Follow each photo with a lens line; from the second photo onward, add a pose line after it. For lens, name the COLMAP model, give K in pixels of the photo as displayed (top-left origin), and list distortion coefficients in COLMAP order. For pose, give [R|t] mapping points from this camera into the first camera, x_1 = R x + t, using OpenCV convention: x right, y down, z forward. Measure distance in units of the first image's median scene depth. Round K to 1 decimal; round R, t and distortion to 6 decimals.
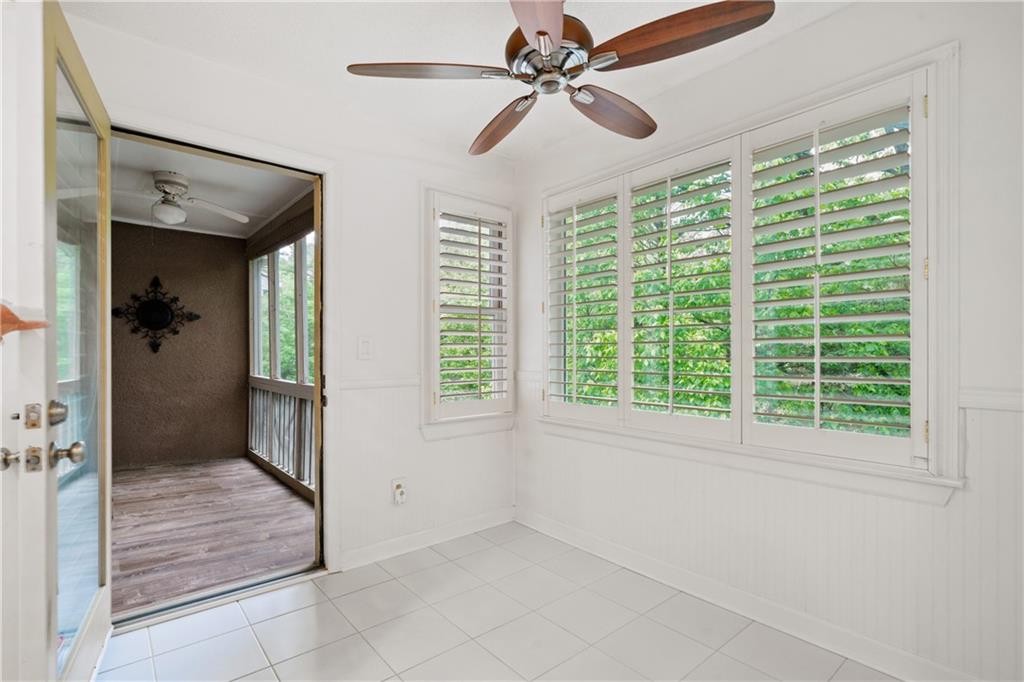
lens RADIAL K [[490.2, 0, 514.1], [0, 490.2, 353.4], [0, 0, 1]] dist [-0.000074, -0.000020]
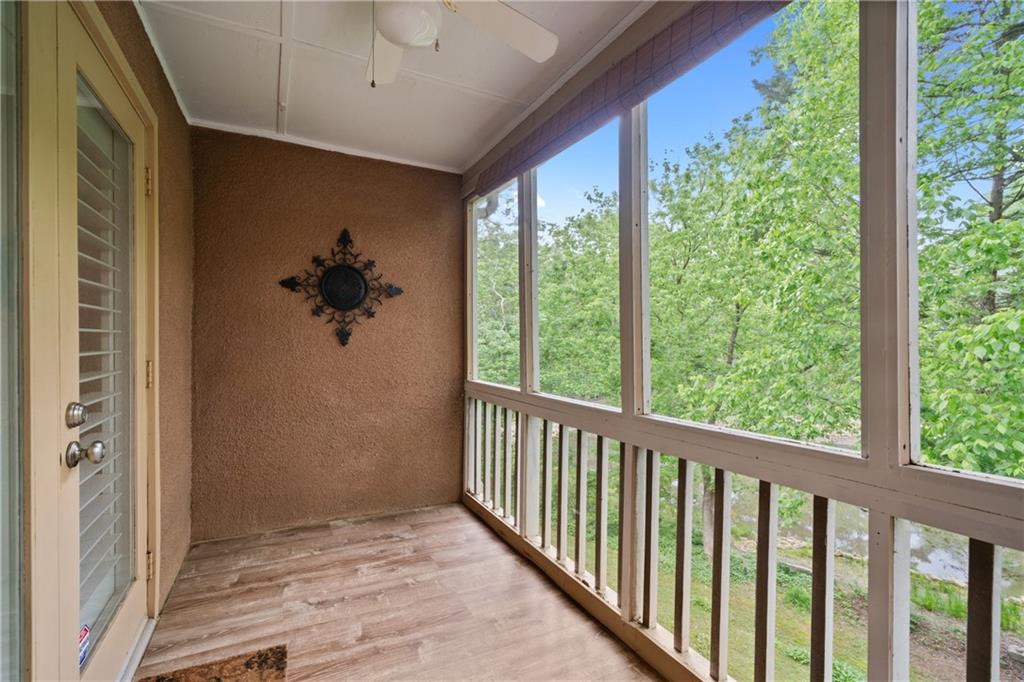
lens RADIAL K [[465.3, 0, 512.0], [0, 465.3, 341.0], [0, 0, 1]] dist [0.000502, 0.001090]
pose [[0.973493, 0.000699, -0.228717, -0.367359], [-0.002836, 0.999955, -0.009013, -0.002433], [0.228701, 0.009423, 0.973451, 0.442607]]
